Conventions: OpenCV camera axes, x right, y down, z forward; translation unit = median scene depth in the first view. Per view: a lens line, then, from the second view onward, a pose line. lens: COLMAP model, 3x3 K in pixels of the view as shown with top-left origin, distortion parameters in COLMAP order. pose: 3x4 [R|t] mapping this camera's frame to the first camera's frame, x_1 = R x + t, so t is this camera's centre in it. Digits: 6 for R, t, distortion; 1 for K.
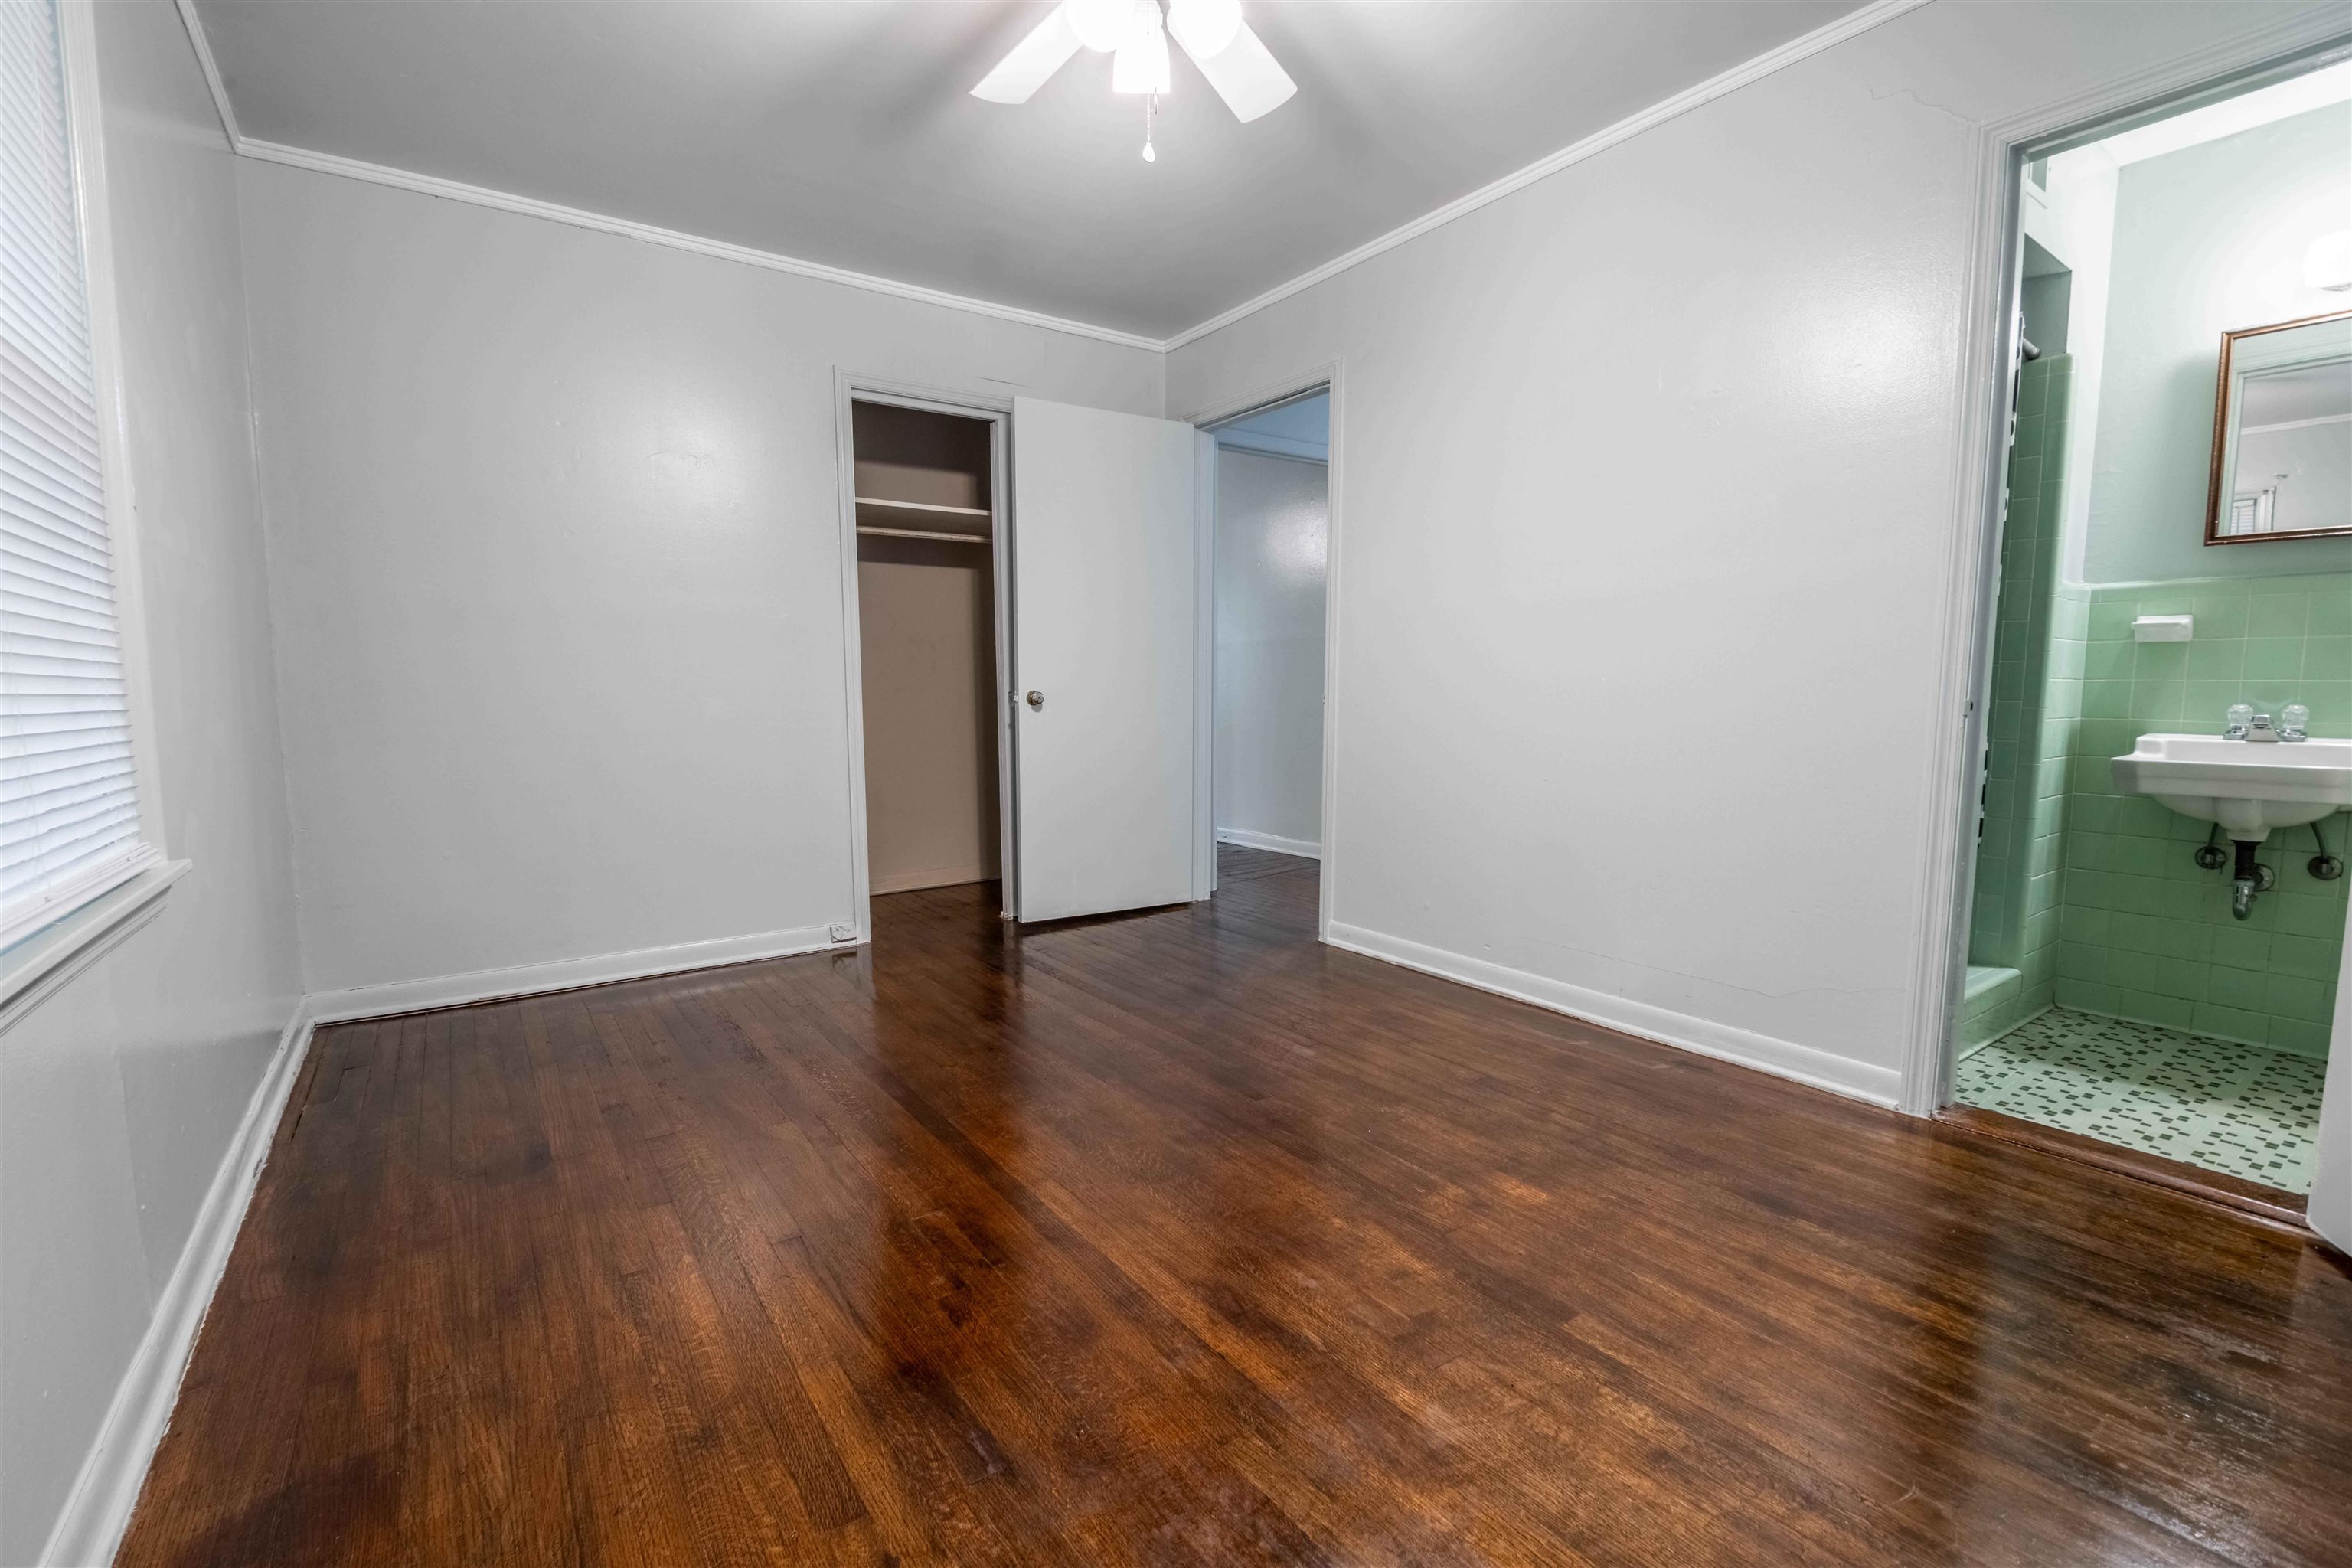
lens RADIAL K [[1012.6, 0, 1153.1], [0, 1012.6, 794.9], [0, 0, 1]] dist [0.002930, -0.011267]
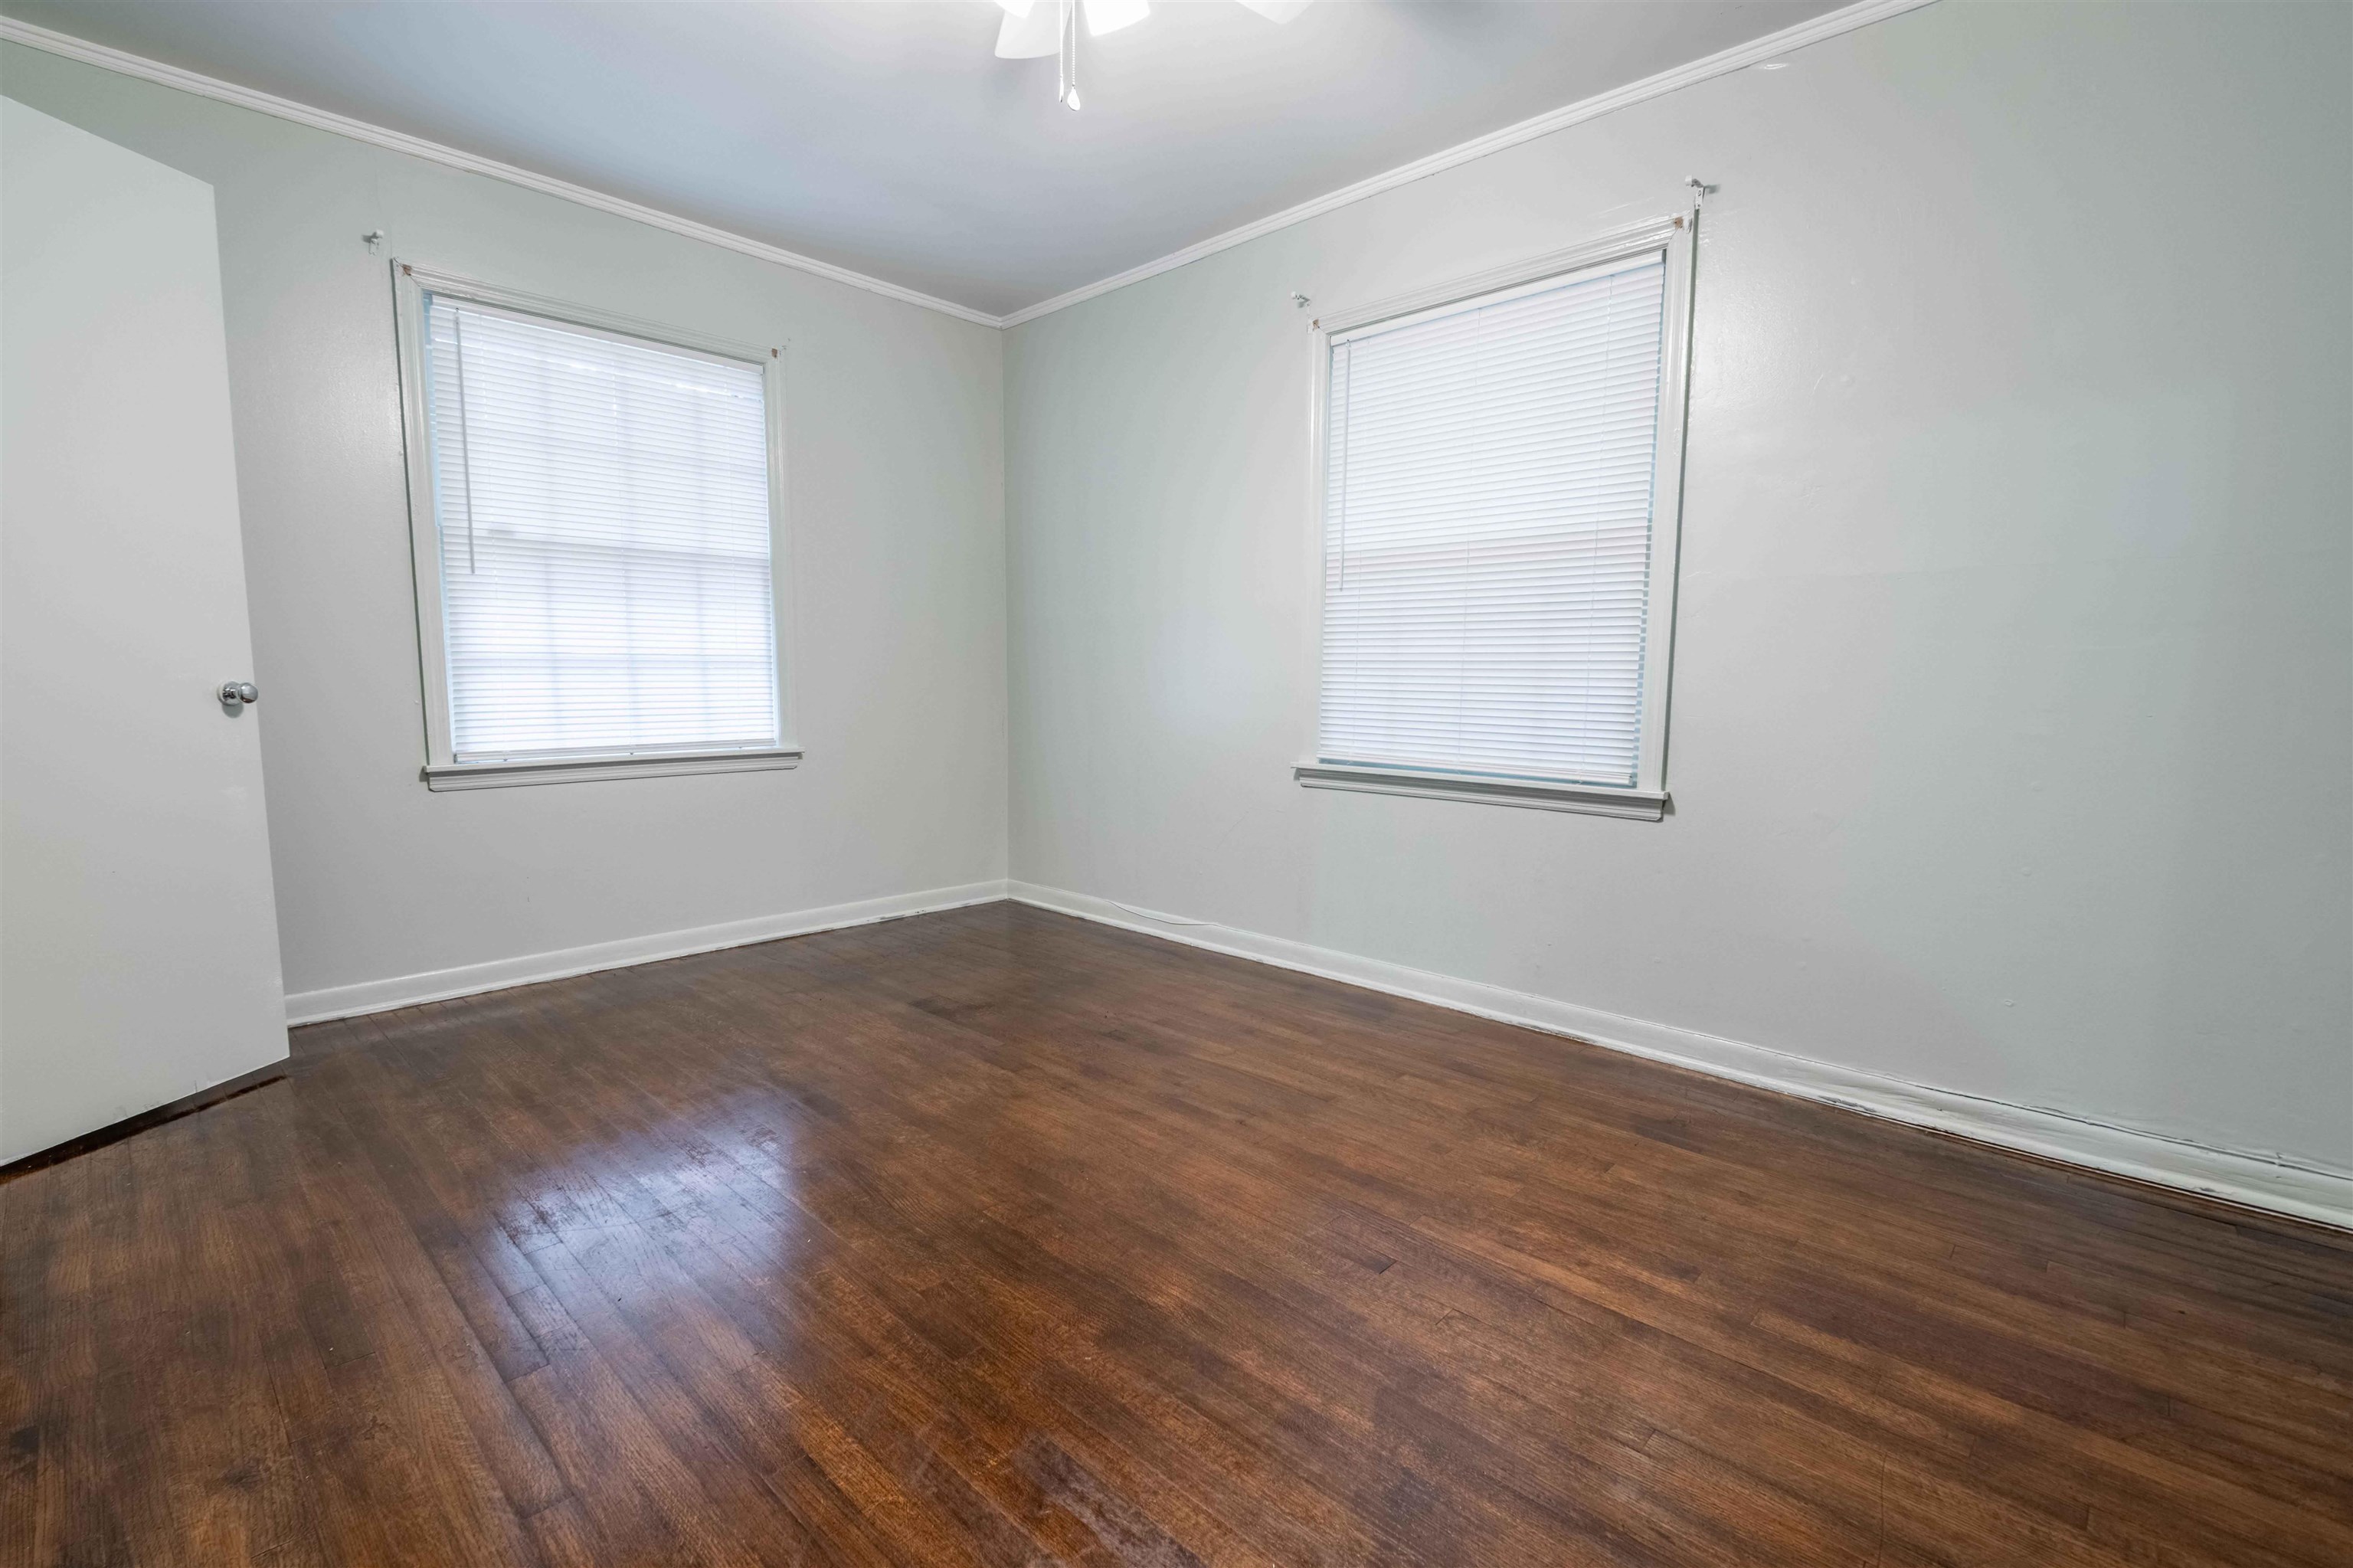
lens RADIAL K [[1048.5, 0, 1141.1], [0, 1048.5, 782.6], [0, 0, 1]] dist [-0.001065, -0.000303]
pose [[-0.982973, 0.013284, -0.183272, 0.076679], [-0.024473, 0.979034, 0.202222, -0.140470], [0.182116, 0.203264, -0.962038, 1.304392]]
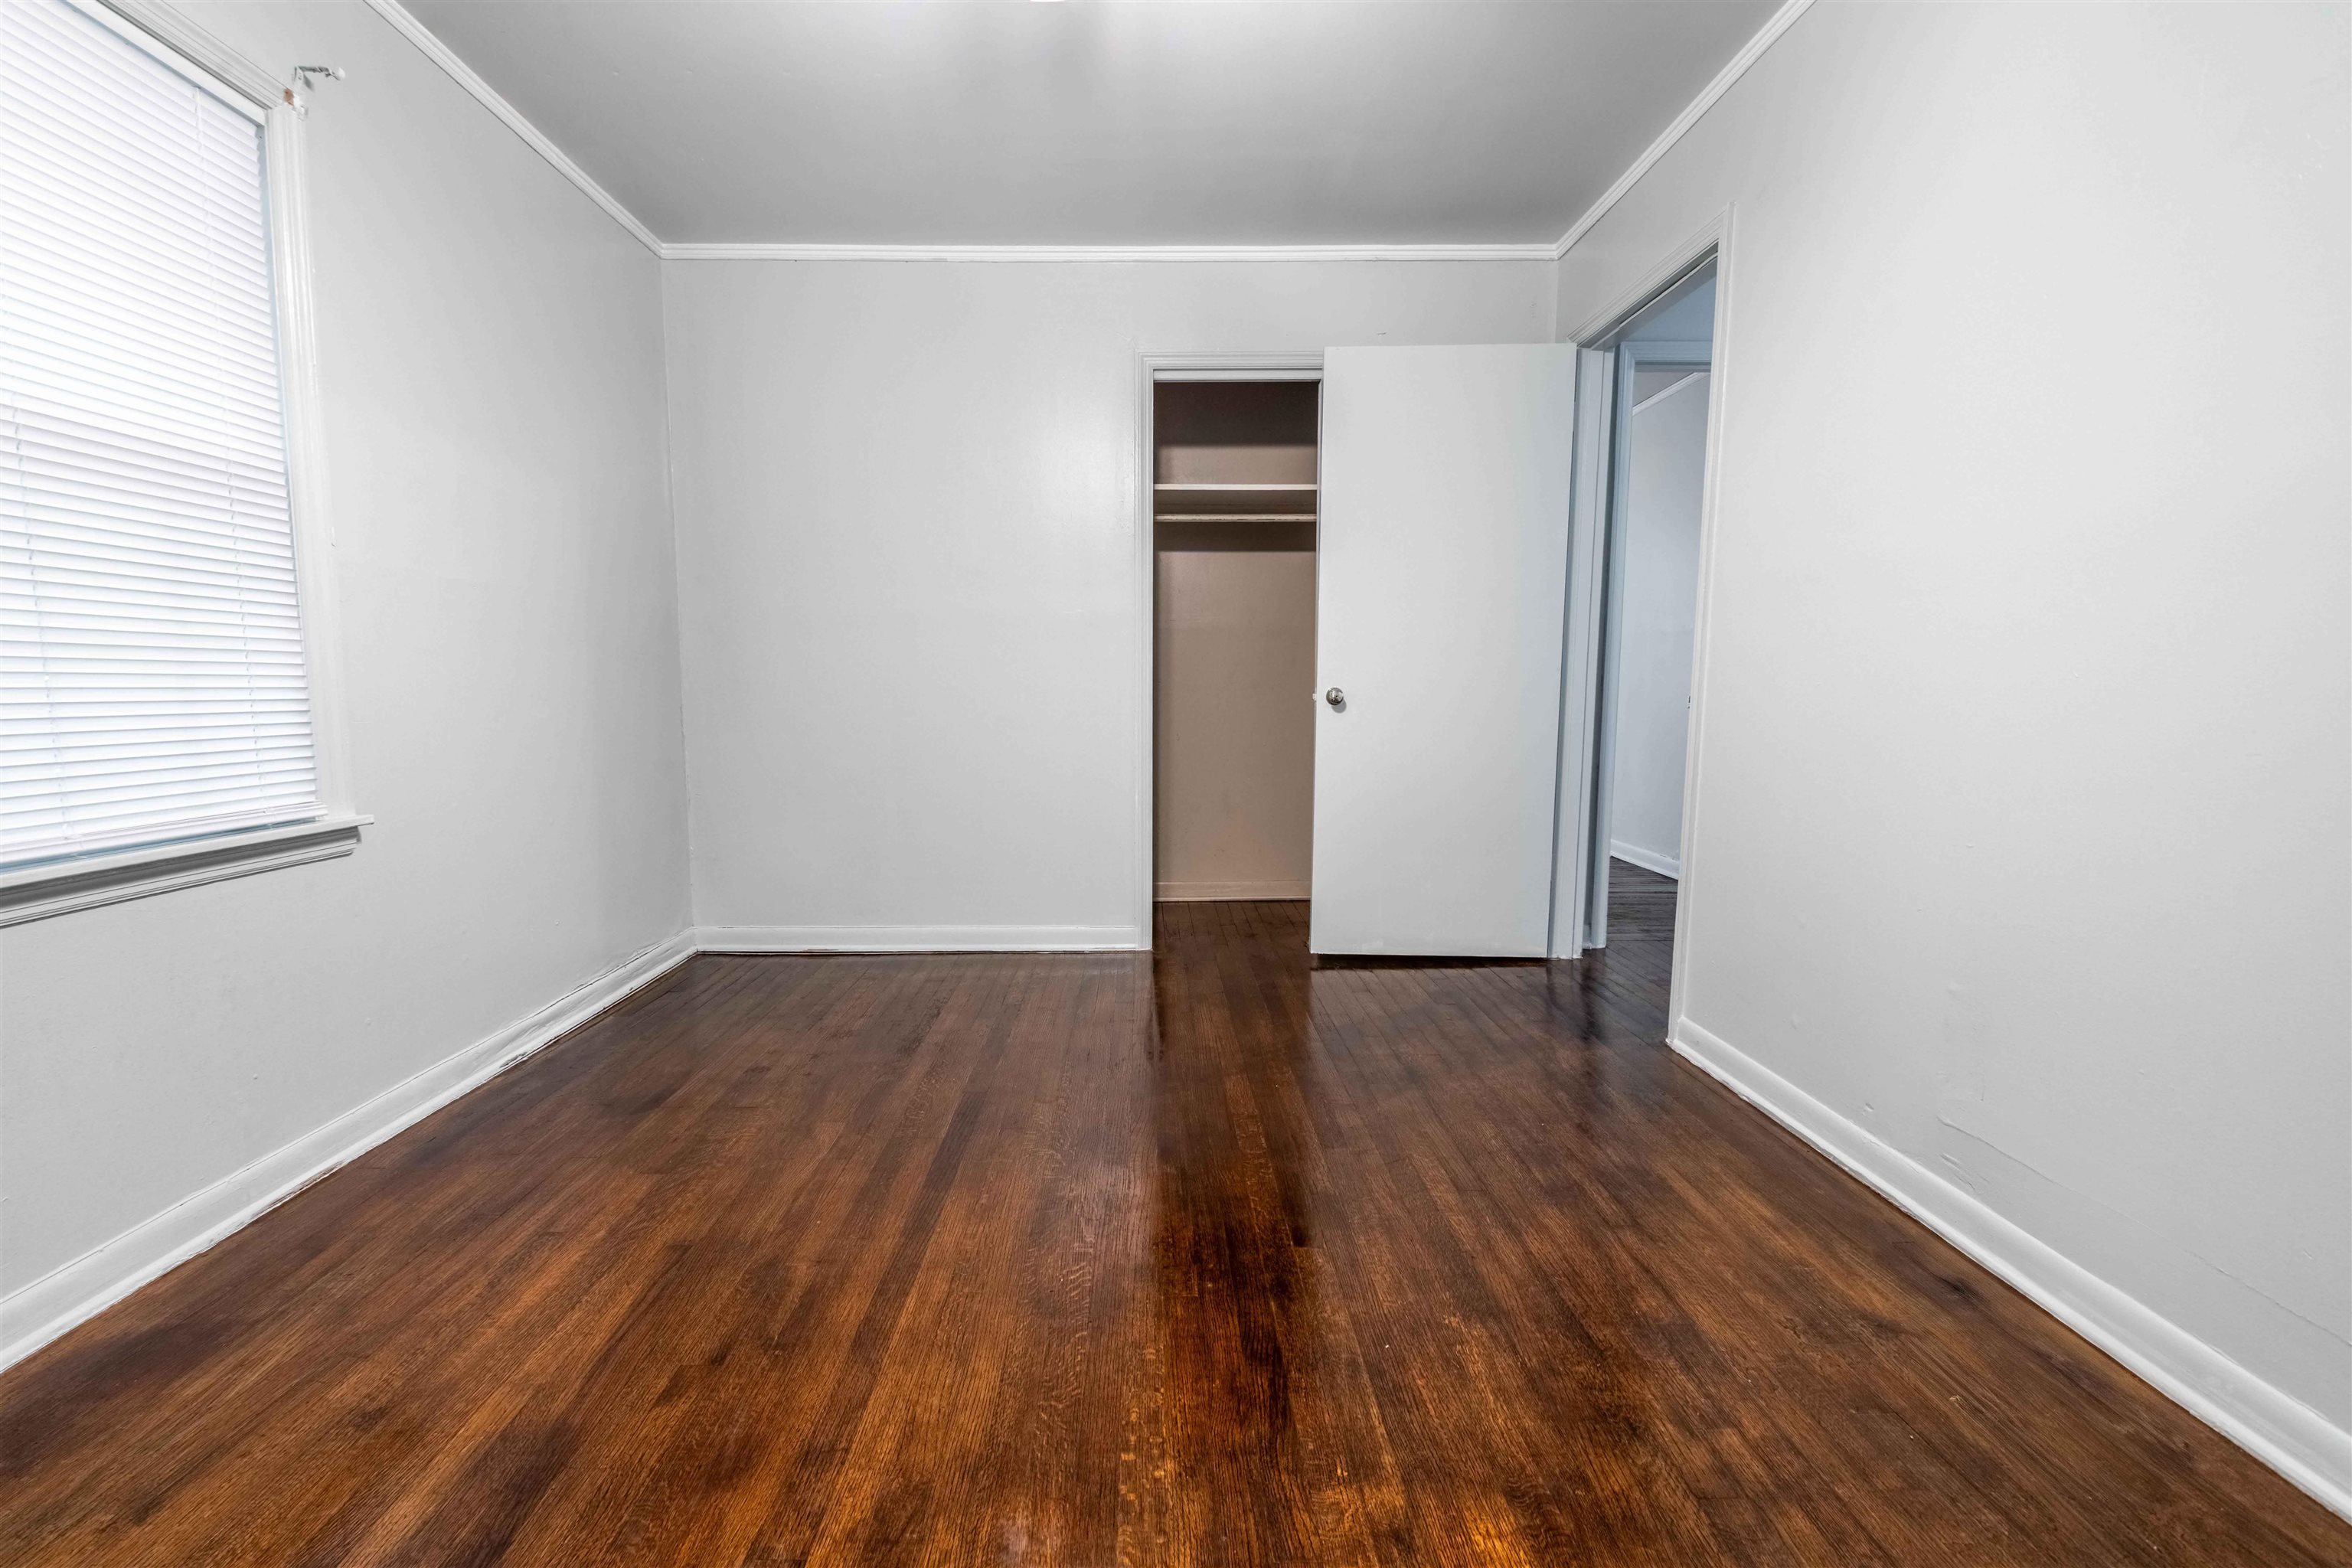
lens RADIAL K [[1021.3, 0, 1150.3], [0, 1021.3, 798.3], [0, 0, 1]] dist [0.001425, -0.009763]
pose [[0.825950, 0.065561, -0.559918, 0.325046], [-0.061902, 0.997756, 0.025516, -0.028880], [0.560334, 0.013585, 0.828155, 0.255385]]
